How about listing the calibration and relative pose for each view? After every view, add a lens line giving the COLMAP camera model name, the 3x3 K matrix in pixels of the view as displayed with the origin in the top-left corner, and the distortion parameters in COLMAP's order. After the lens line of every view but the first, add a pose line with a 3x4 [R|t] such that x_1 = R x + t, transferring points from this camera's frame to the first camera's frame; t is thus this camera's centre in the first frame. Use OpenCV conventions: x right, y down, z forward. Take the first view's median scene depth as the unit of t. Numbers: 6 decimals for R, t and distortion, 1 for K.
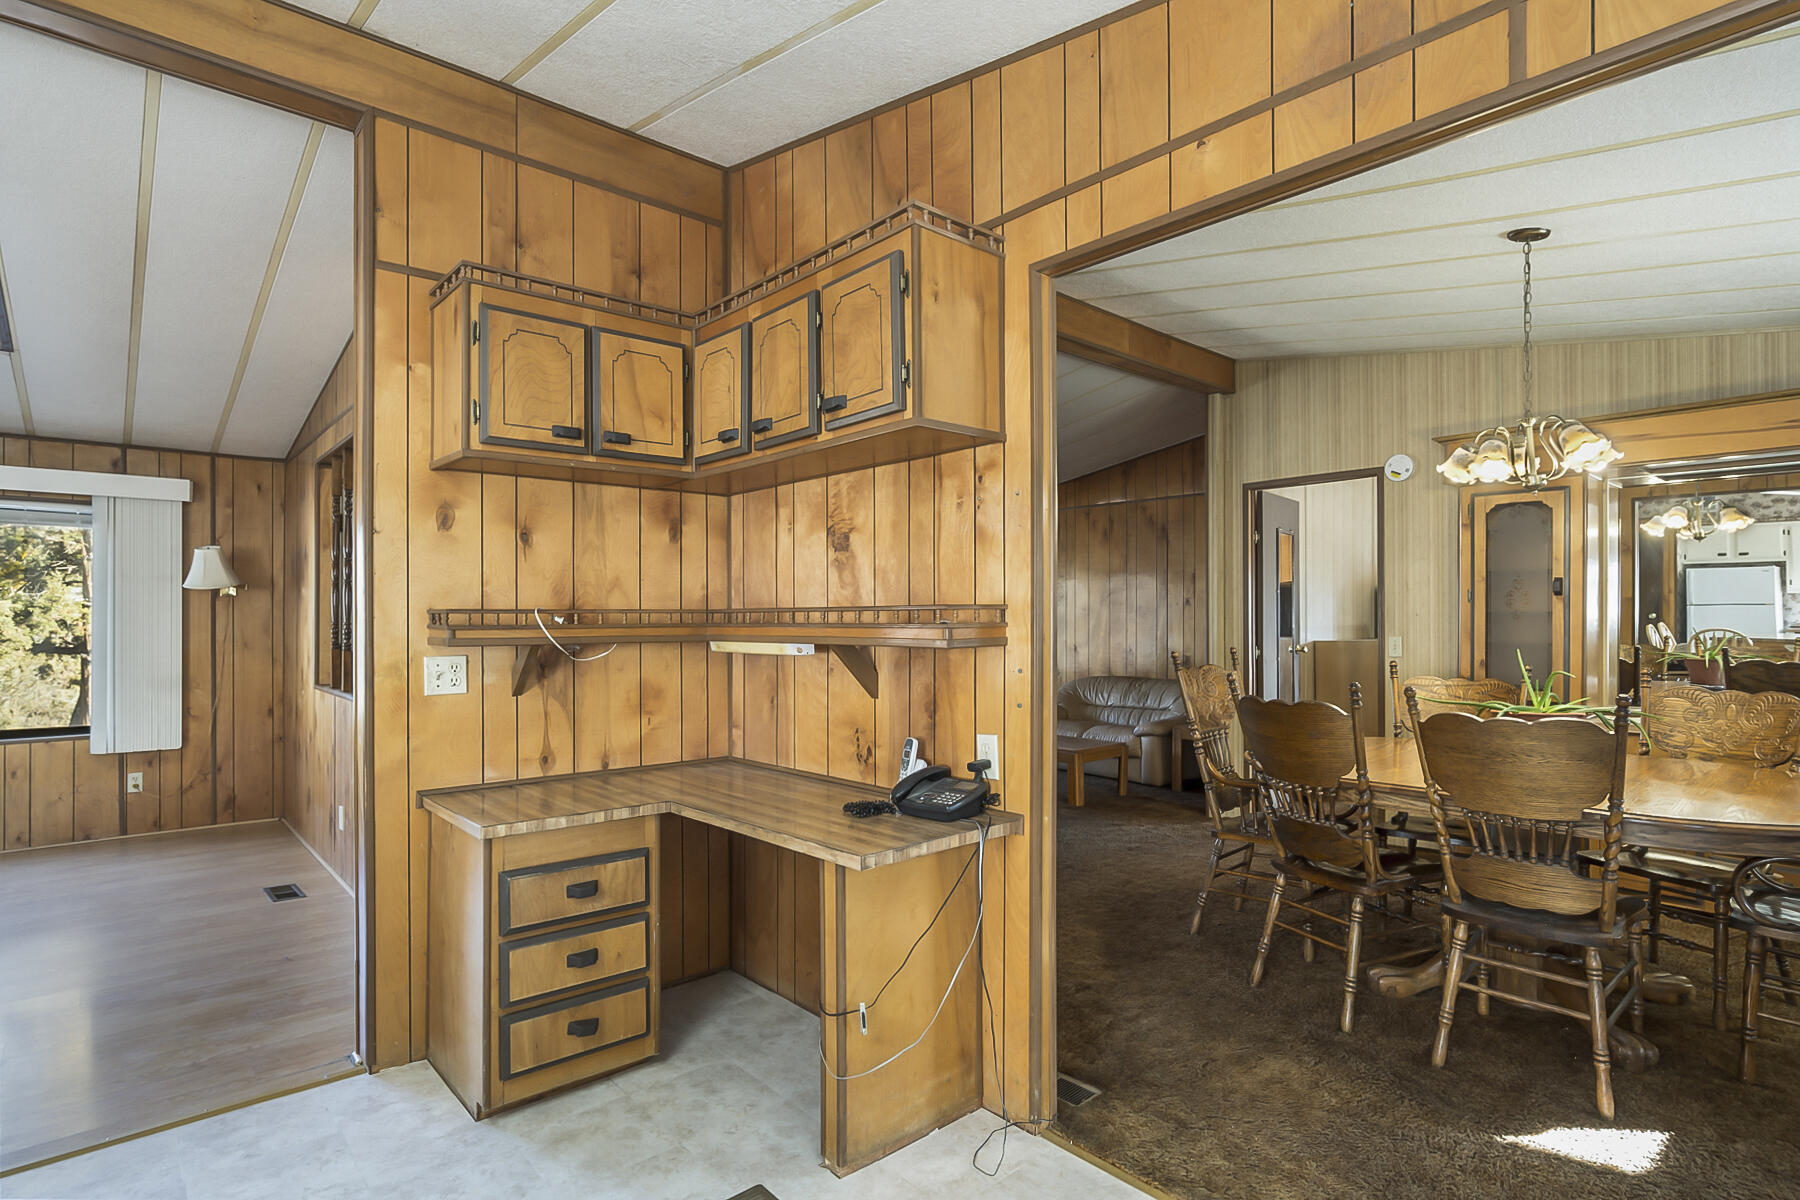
lens RADIAL K [[906.2, 0, 900.8], [0, 906.2, 613.7], [0, 0, 1]] dist [-0.018435, 0.001556]
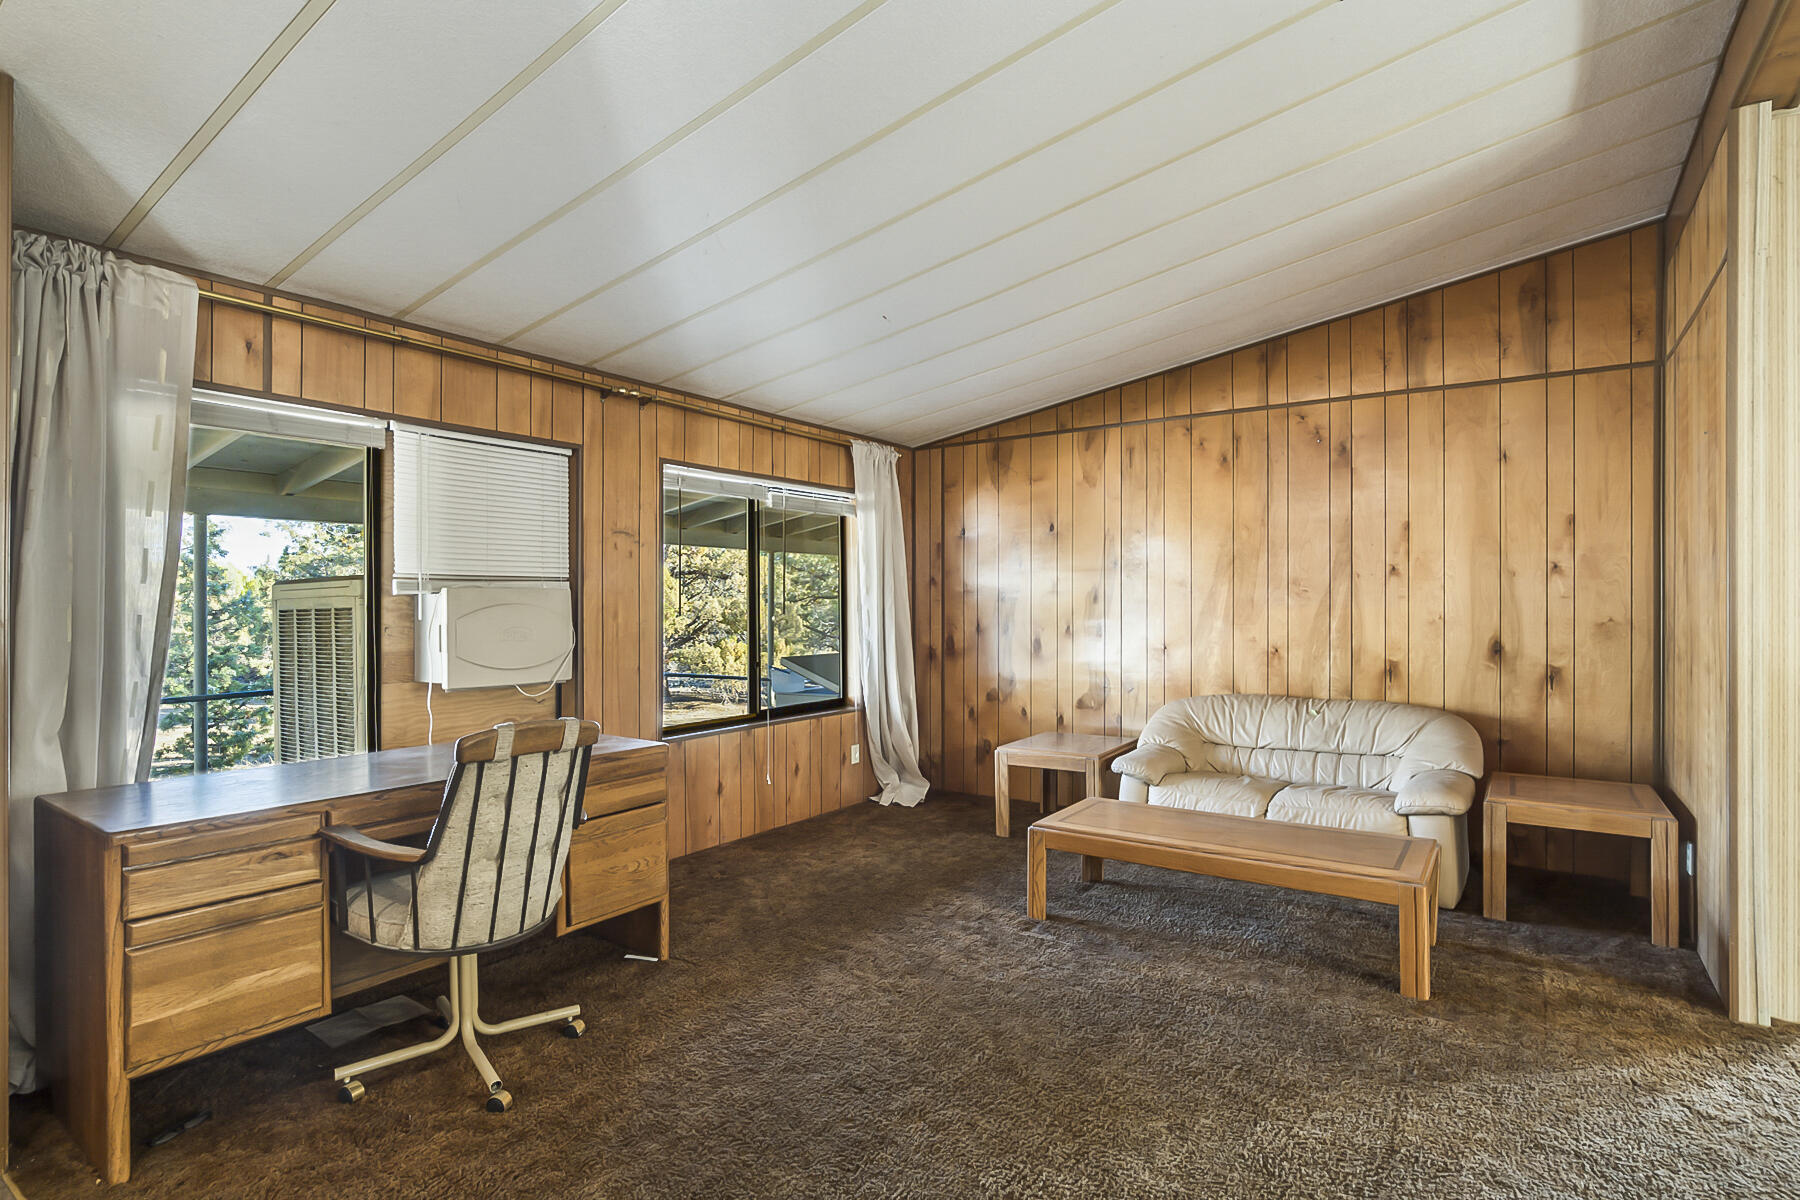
lens RADIAL K [[906.2, 0, 899.1], [0, 906.2, 602.5], [0, 0, 1]] dist [-0.018435, 0.001556]
pose [[0.971477, -0.005708, 0.237066, -0.115757], [0.005314, 0.999983, 0.002301, 0.004313], [-0.237075, -0.000976, 0.971491, 0.407454]]
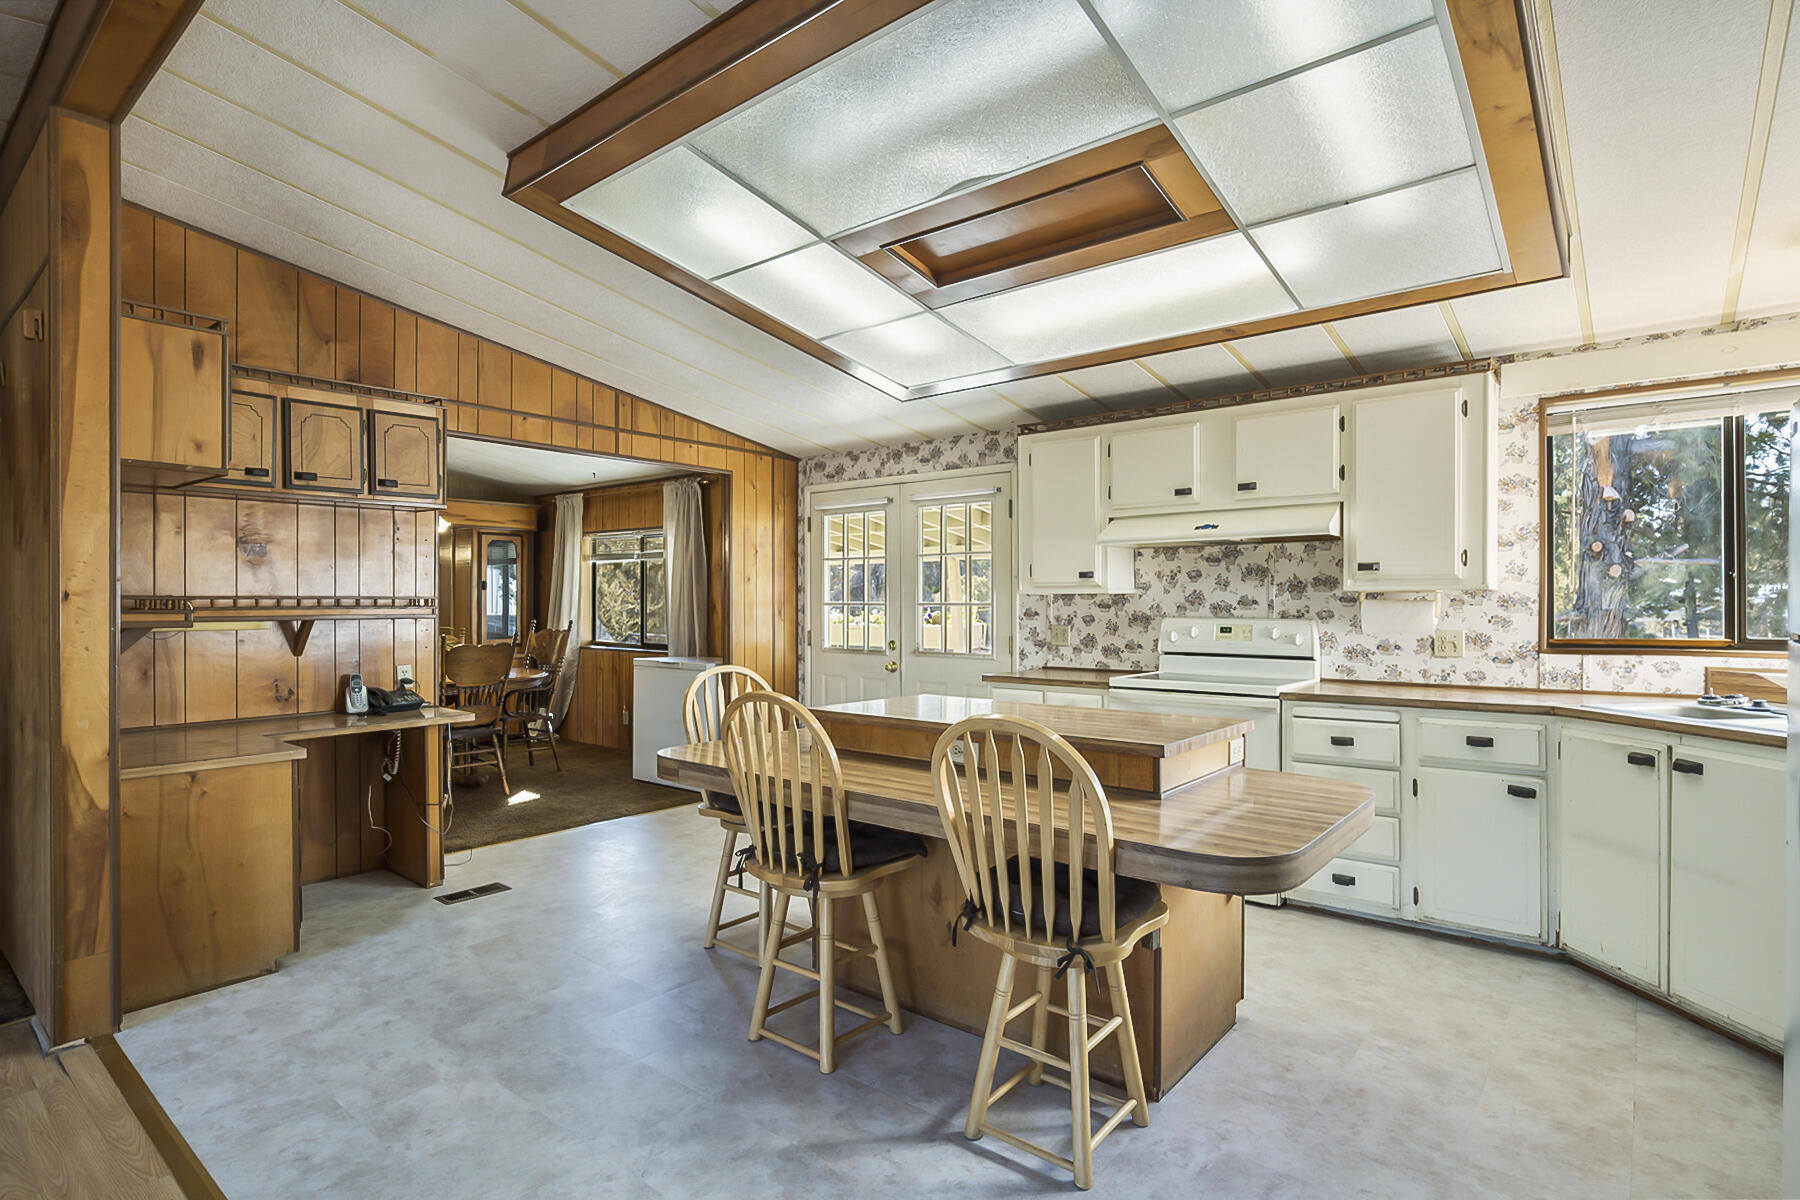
lens RADIAL K [[906.2, 0, 900.5], [0, 906.2, 601.5], [0, 0, 1]] dist [-0.018435, 0.001556]
pose [[-0.152161, 0.003368, 0.988350, -1.906894], [-0.001545, 0.999992, -0.003645, 0.006290], [-0.988355, -0.002082, -0.152154, 0.265132]]
